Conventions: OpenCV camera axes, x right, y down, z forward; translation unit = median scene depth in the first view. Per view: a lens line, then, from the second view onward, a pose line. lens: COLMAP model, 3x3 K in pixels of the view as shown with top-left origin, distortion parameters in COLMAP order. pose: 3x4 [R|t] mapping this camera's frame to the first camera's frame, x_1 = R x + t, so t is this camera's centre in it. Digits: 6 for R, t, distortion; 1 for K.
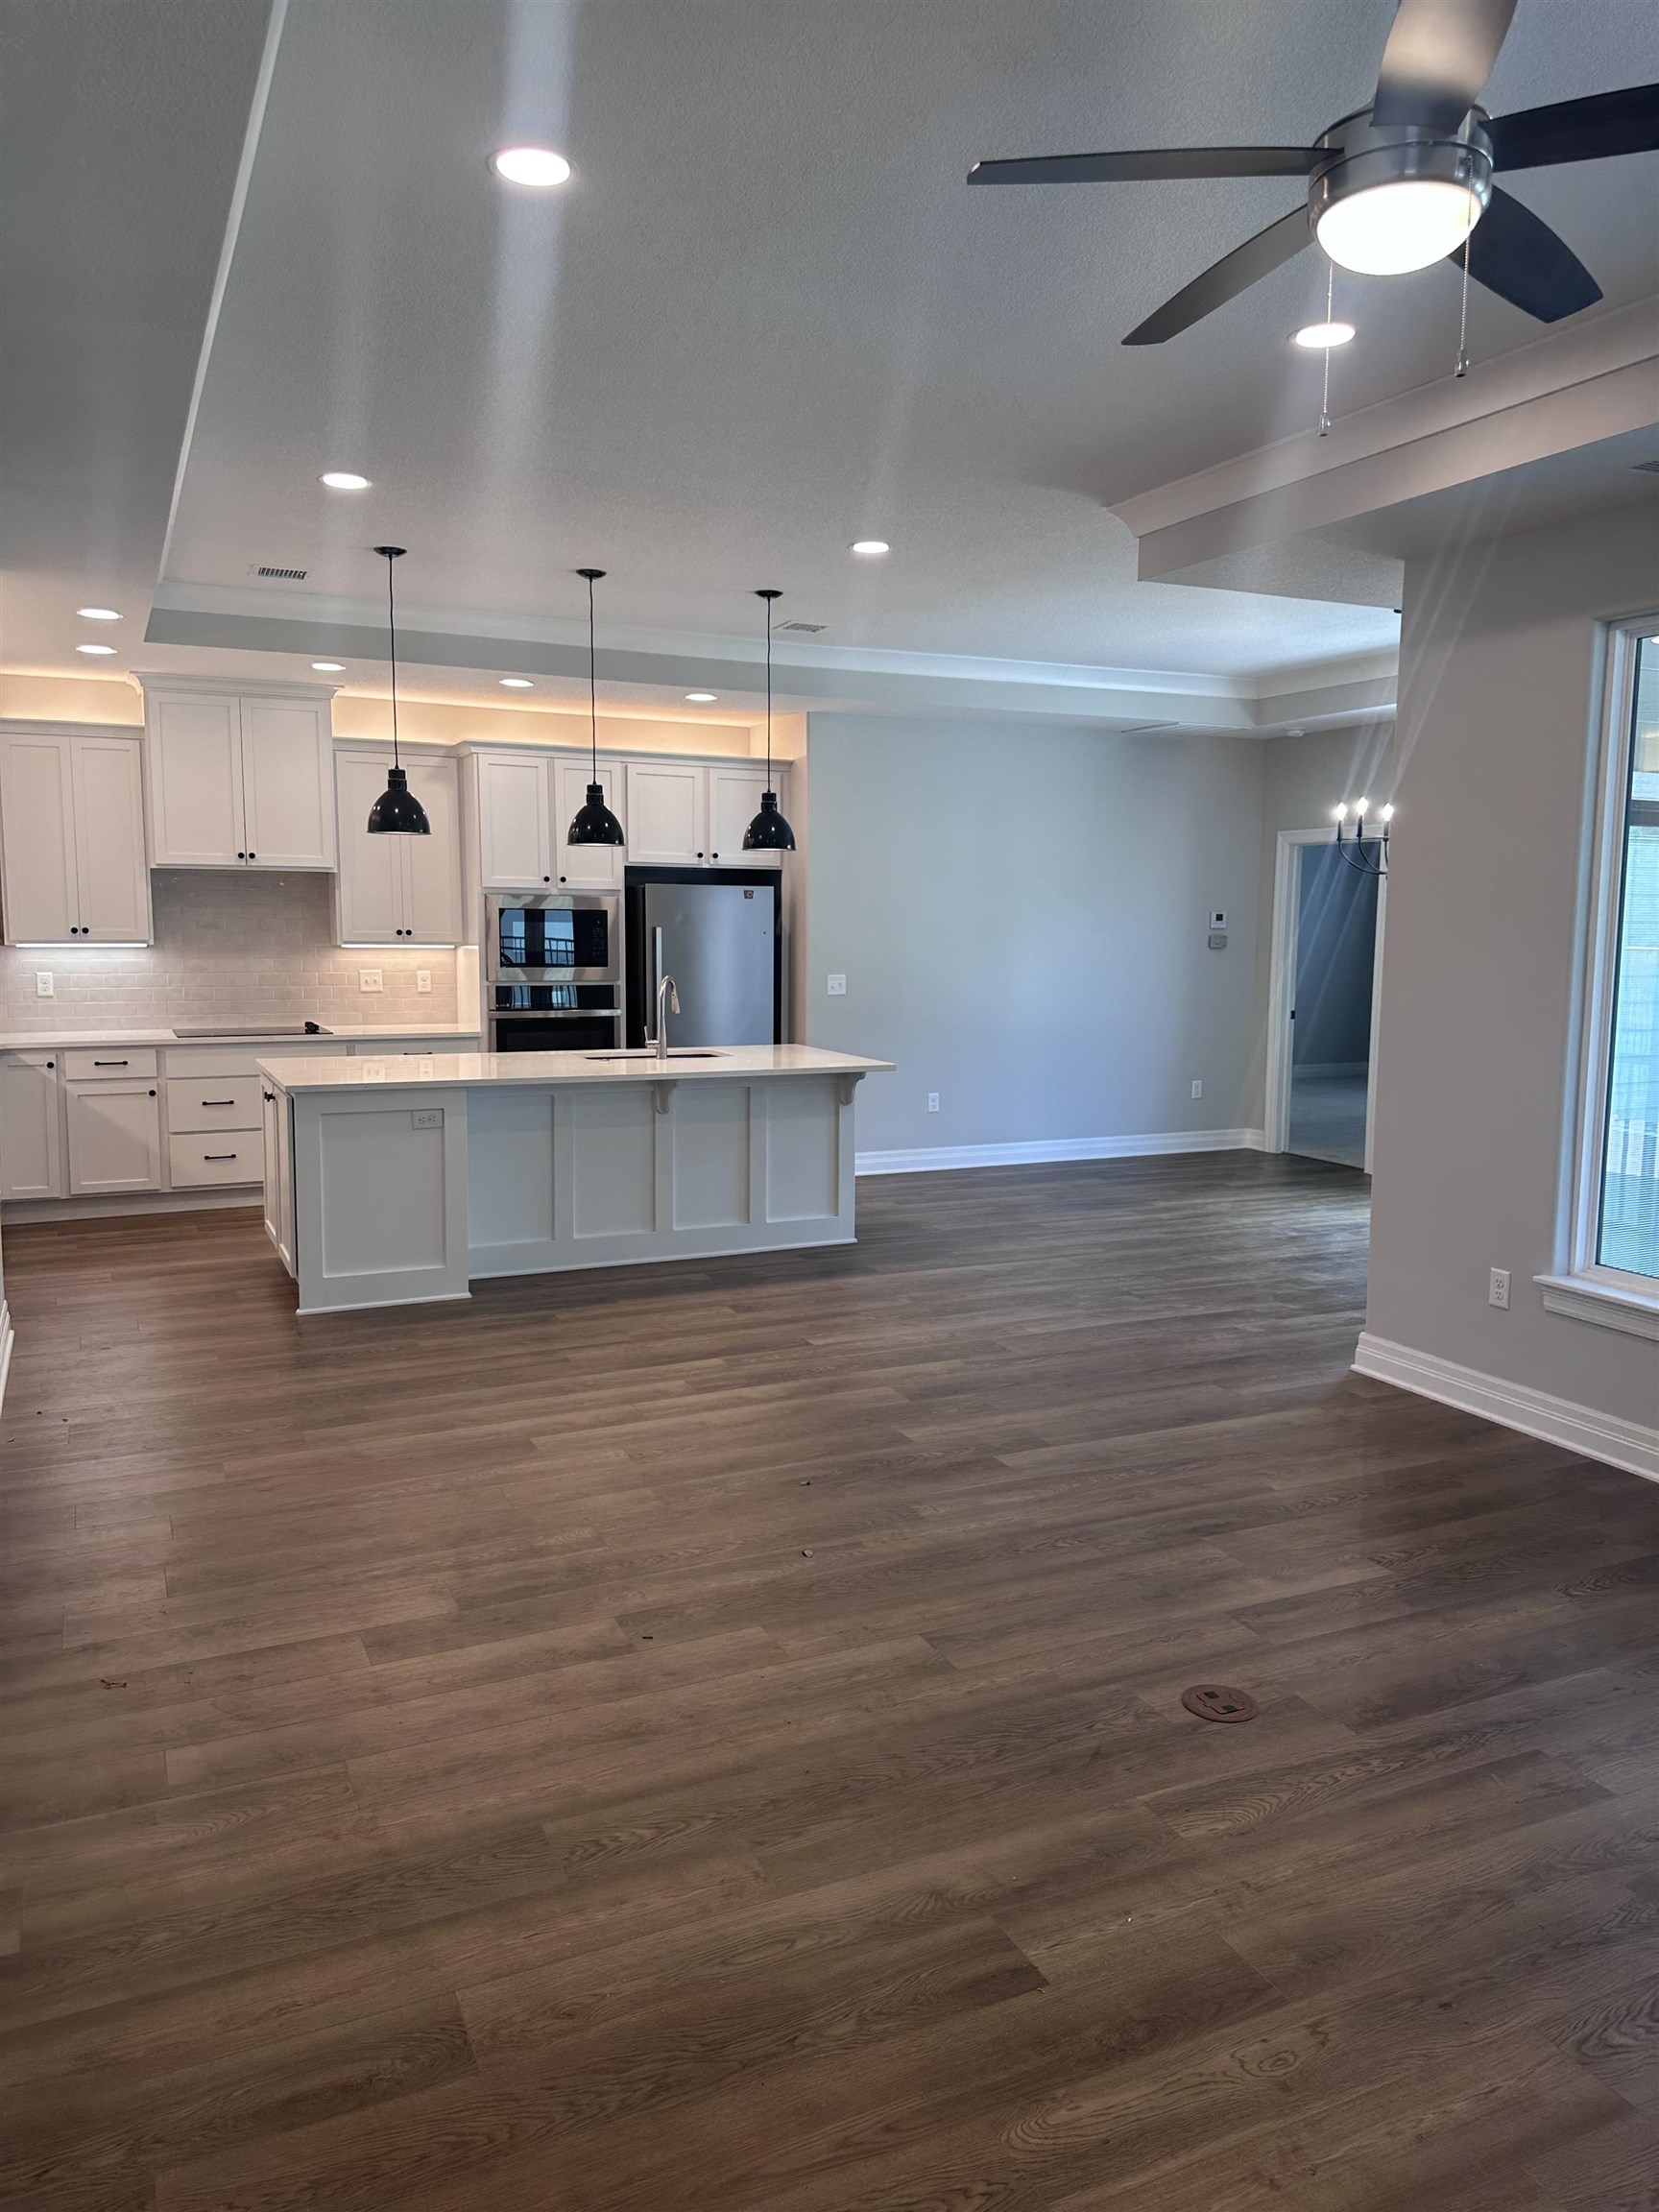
lens RADIAL K [[1562.0, 0, 826.2], [0, 1562.0, 1103.0], [0, 0, 1]] dist [0.085282, -0.092317]
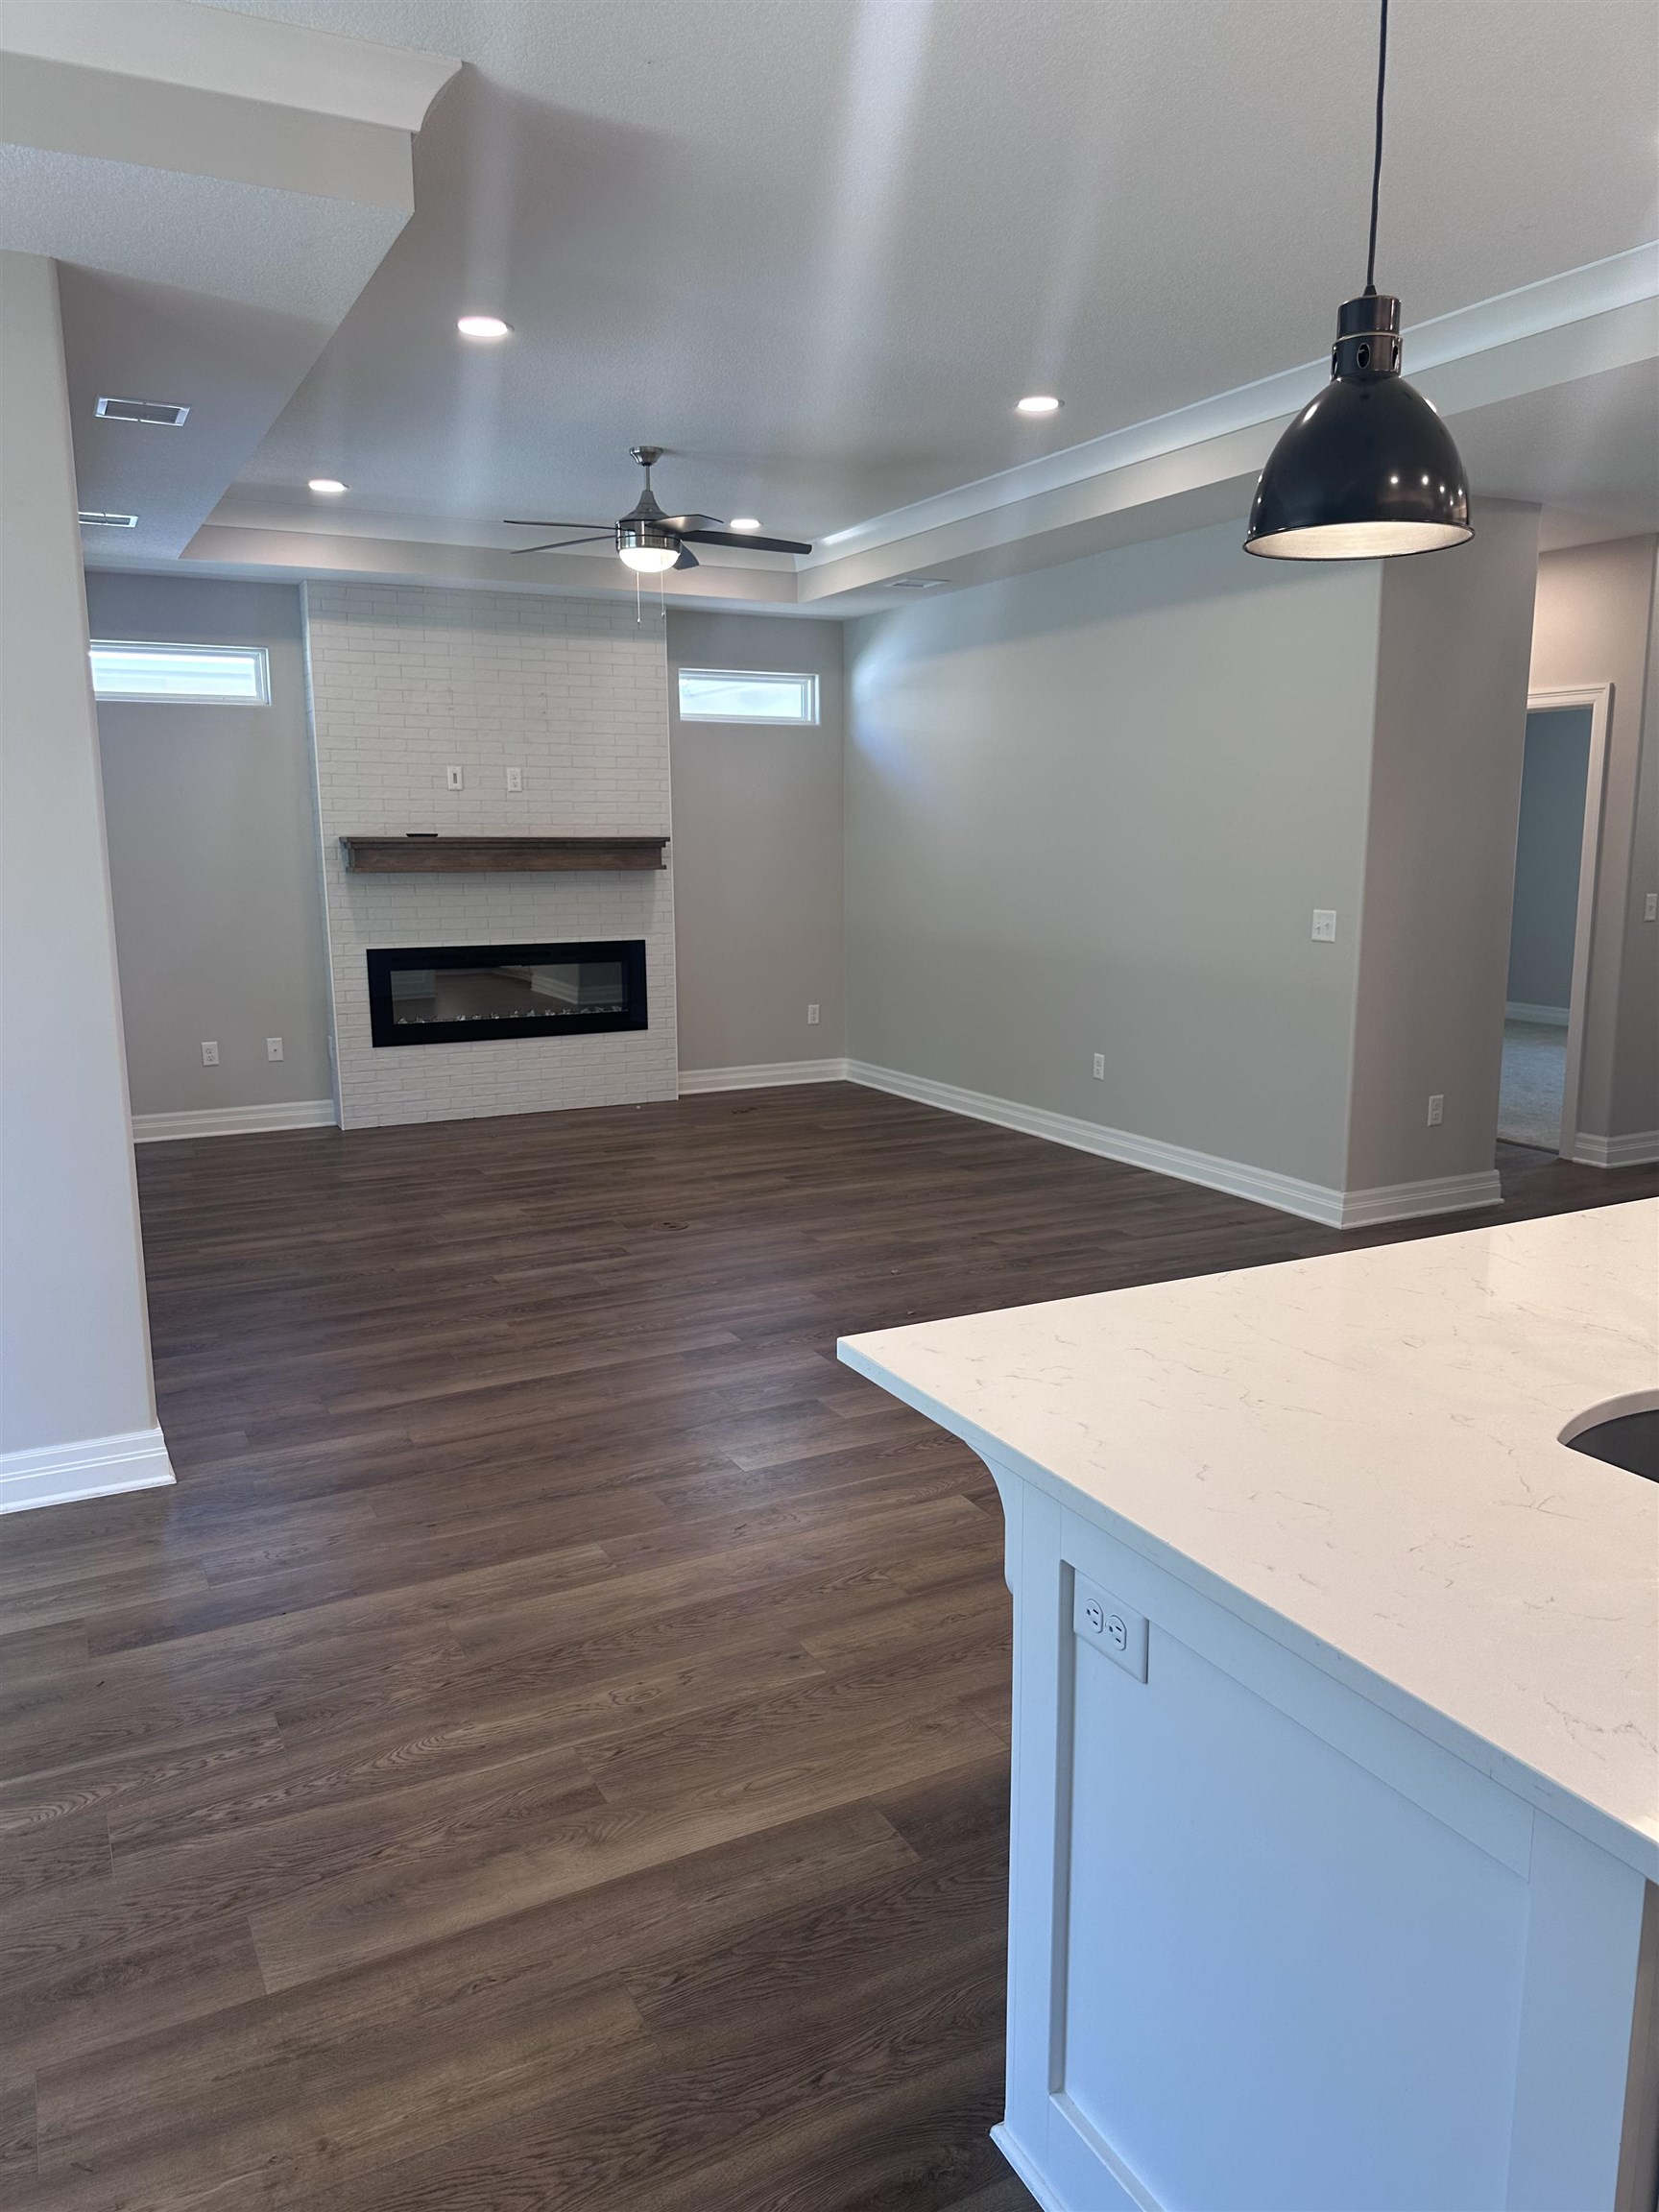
lens RADIAL K [[1529.2, 0, 832.7], [0, 1529.2, 1103.1], [0, 0, 1]] dist [0.163679, -0.262055]
pose [[-0.999024, 0.005455, -0.043826, 0.073472], [-0.007660, 0.955903, 0.293584, -0.188055], [0.043495, 0.293633, -0.954928, 1.589467]]
